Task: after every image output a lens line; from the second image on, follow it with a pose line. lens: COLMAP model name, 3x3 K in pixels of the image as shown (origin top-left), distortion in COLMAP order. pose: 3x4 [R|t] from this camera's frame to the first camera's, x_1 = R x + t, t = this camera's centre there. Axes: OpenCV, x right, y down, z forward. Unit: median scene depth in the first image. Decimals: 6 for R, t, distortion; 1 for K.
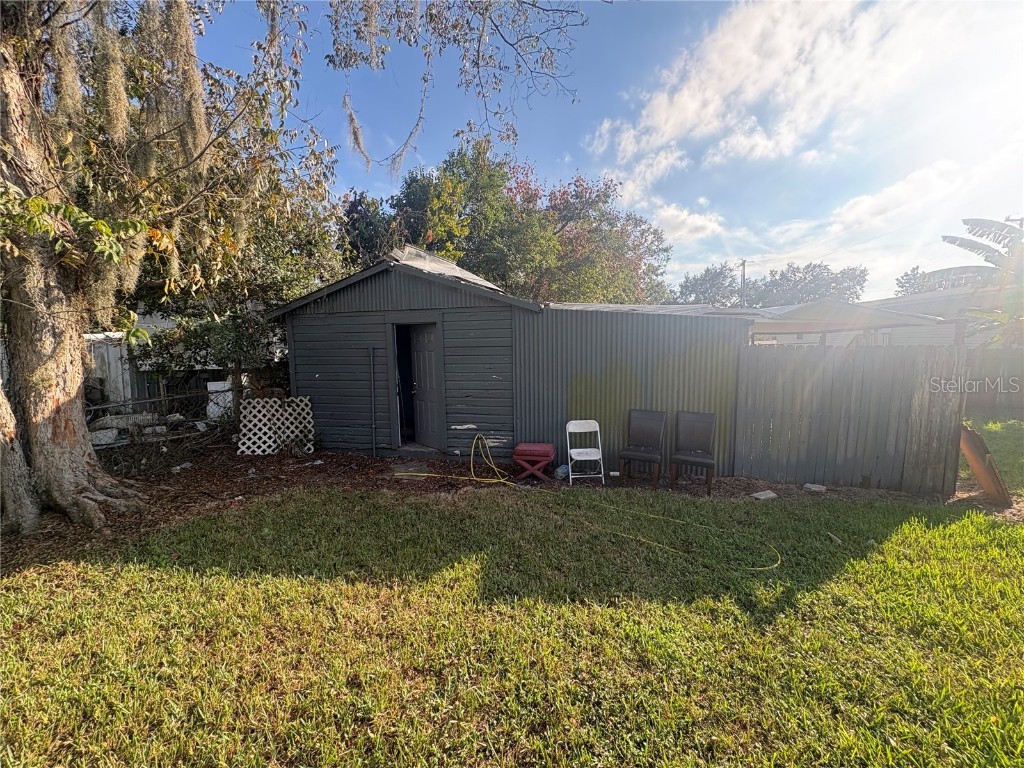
lens RADIAL K [[406.8, 0, 511.9], [0, 406.8, 382.0], [0, 0, 1]] dist [-0.002491, -0.000016]
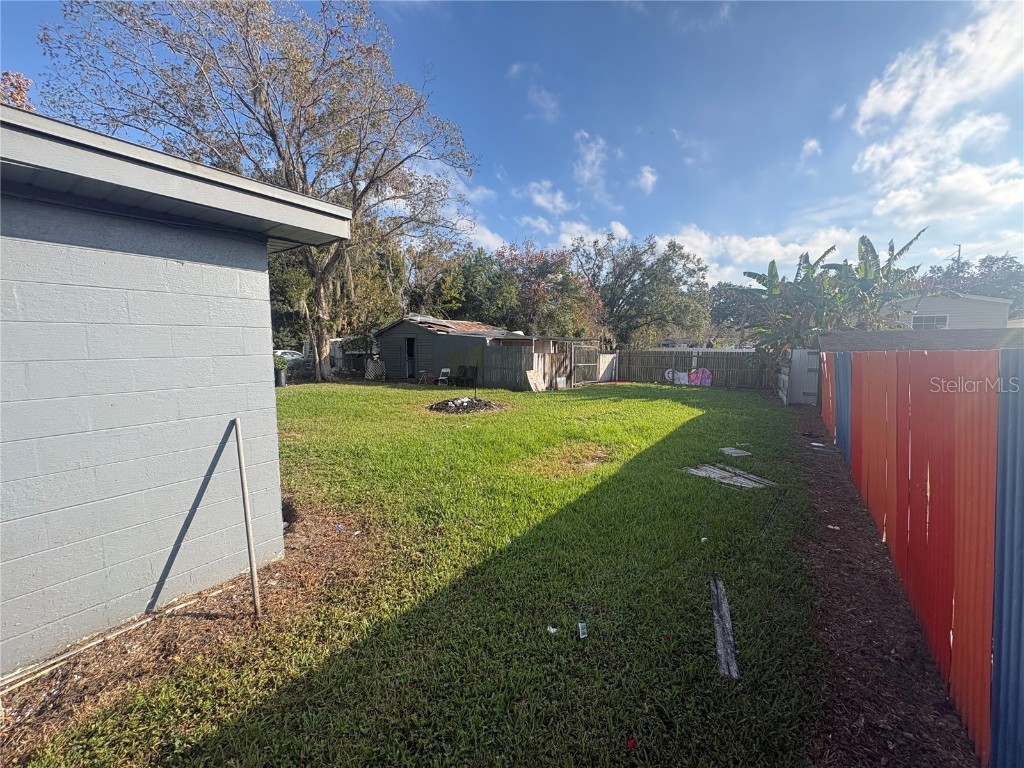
lens RADIAL K [[406.8, 0, 511.9], [0, 406.8, 382.0], [0, 0, 1]] dist [-0.002491, -0.000016]
pose [[0.930904, 0.049076, -0.361952, 2.131486], [-0.050217, 0.998719, 0.006260, 0.177602], [0.361796, 0.012348, 0.932176, -2.125222]]
